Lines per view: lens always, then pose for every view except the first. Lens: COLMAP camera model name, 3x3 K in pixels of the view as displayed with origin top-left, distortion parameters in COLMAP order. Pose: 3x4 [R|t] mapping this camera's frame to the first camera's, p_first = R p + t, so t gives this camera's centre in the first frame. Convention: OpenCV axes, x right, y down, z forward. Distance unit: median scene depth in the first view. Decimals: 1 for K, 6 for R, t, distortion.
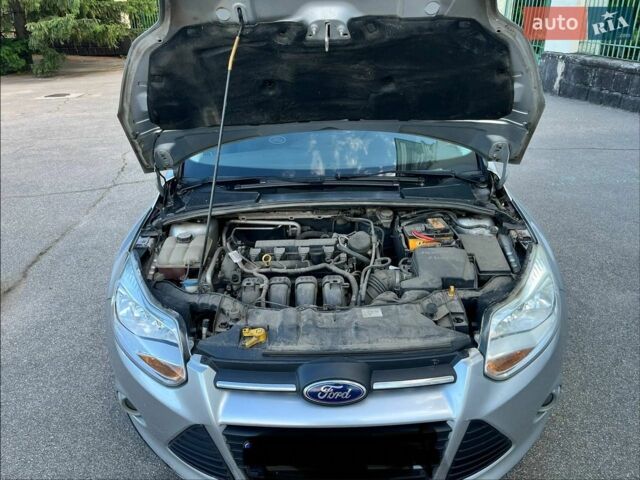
lens RADIAL K [[479.5, 0, 320.0], [0, 479.5, 240.0], [0, 0, 1]] dist [0.007910, -0.055685]
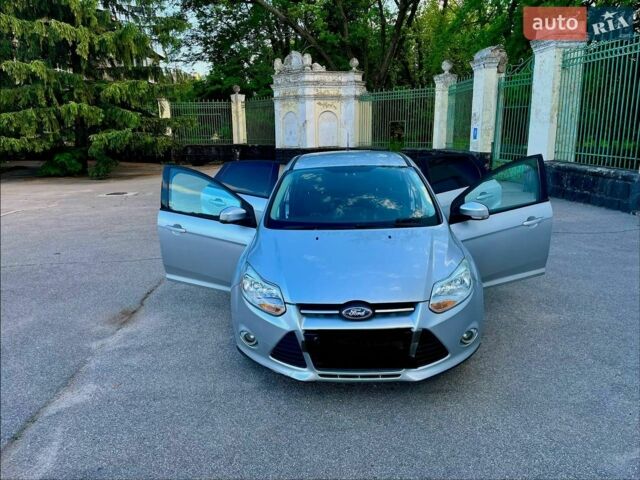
lens RADIAL K [[479.5, 0, 320.0], [0, 479.5, 240.0], [0, 0, 1]] dist [0.007910, -0.055685]
pose [[0.999491, 0.006564, -0.031205, -0.009987], [-0.012865, 0.978414, -0.206253, 0.063309], [0.029177, 0.206549, 0.978001, -0.165193]]
